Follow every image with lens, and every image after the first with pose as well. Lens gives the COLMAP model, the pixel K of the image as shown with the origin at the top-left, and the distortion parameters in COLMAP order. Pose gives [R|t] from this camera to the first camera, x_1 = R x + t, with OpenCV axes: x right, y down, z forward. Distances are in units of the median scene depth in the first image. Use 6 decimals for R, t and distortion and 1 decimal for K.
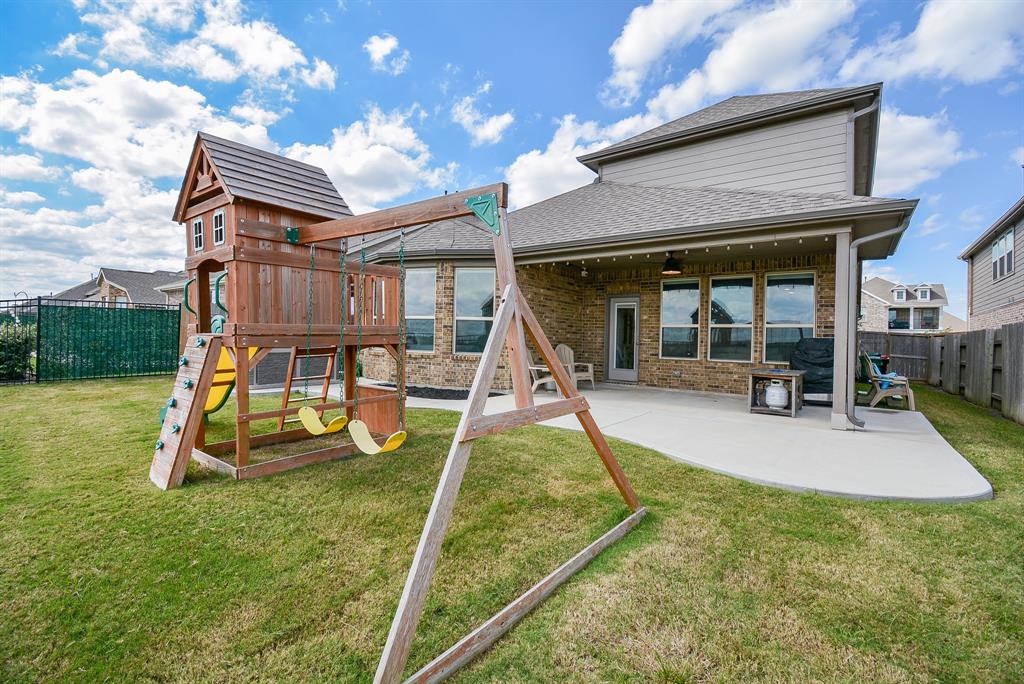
lens RADIAL K [[455.7, 0, 512.8], [0, 455.7, 338.9], [0, 0, 1]] dist [0.008734, -0.007277]
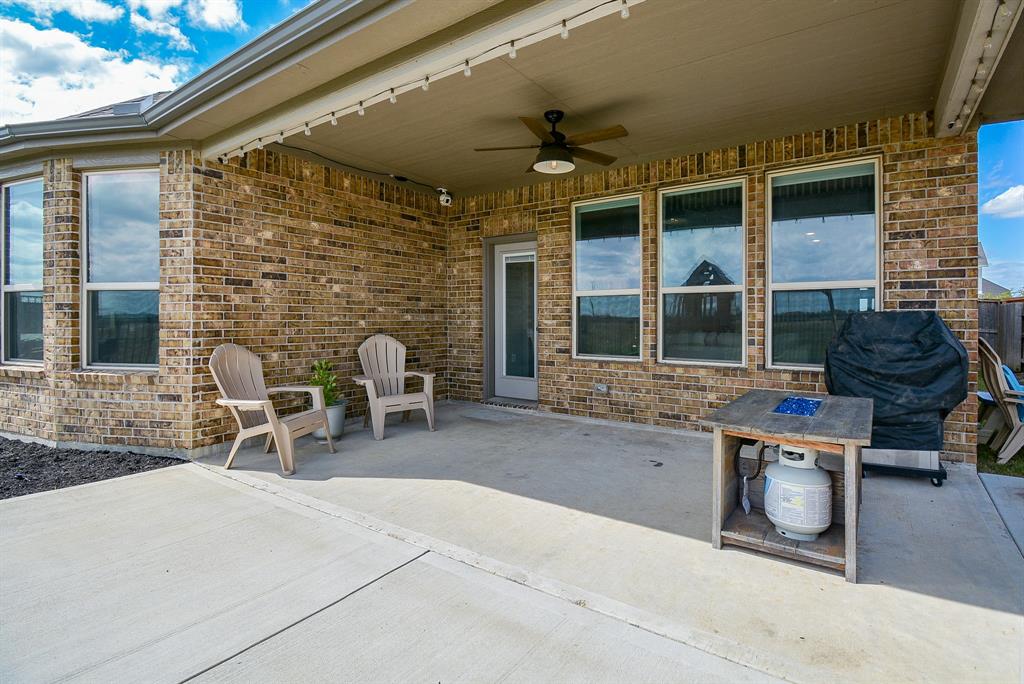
lens RADIAL K [[495.0, 0, 545.8], [0, 495.0, 322.0], [0, 0, 1]] dist [0.000410, -0.002442]
pose [[0.998065, -0.027854, 0.055596, 0.283795], [0.027096, 0.999530, 0.014351, -0.006370], [-0.055970, -0.012816, 0.998350, 0.488584]]
